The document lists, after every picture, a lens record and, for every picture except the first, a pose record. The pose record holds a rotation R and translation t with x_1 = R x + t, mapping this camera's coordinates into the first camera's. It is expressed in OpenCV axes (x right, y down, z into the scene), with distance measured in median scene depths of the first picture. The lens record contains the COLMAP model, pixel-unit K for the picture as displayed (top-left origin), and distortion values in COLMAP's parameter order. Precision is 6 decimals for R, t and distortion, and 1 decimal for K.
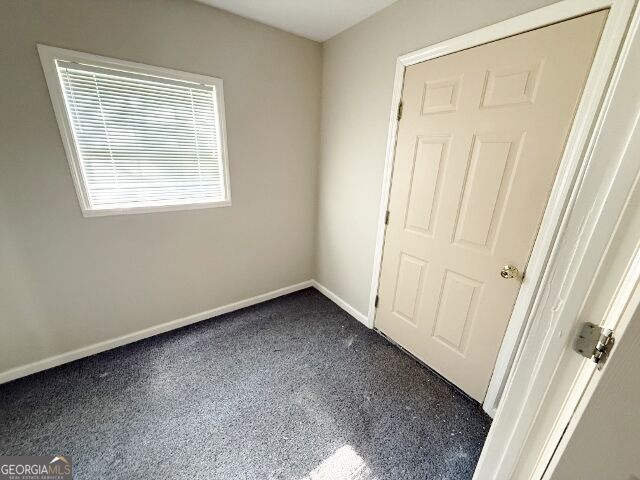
lens RADIAL K [[256.4, 0, 319.1], [0, 256.4, 240.3], [0, 0, 1]] dist [0.000783, 0.000187]
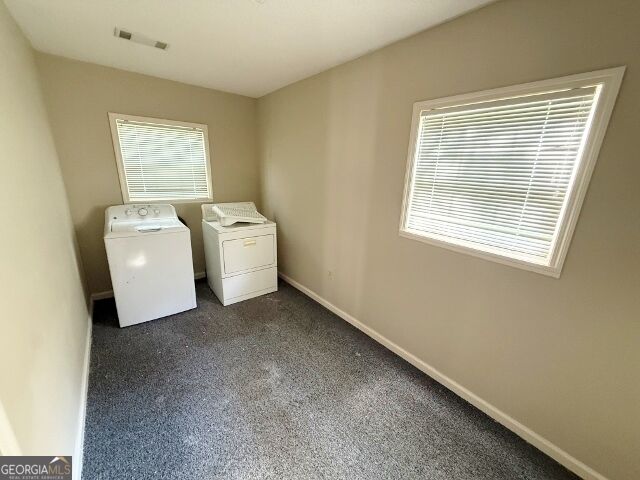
lens RADIAL K [[251.4, 0, 321.4], [0, 251.4, 242.1], [0, 0, 1]] dist [-0.000139, 0.000016]
pose [[0.072314, 0.244214, -0.967021, 0.203839], [-0.365515, 0.908595, 0.202126, -0.156863], [0.927992, 0.338844, 0.154968, 0.452704]]
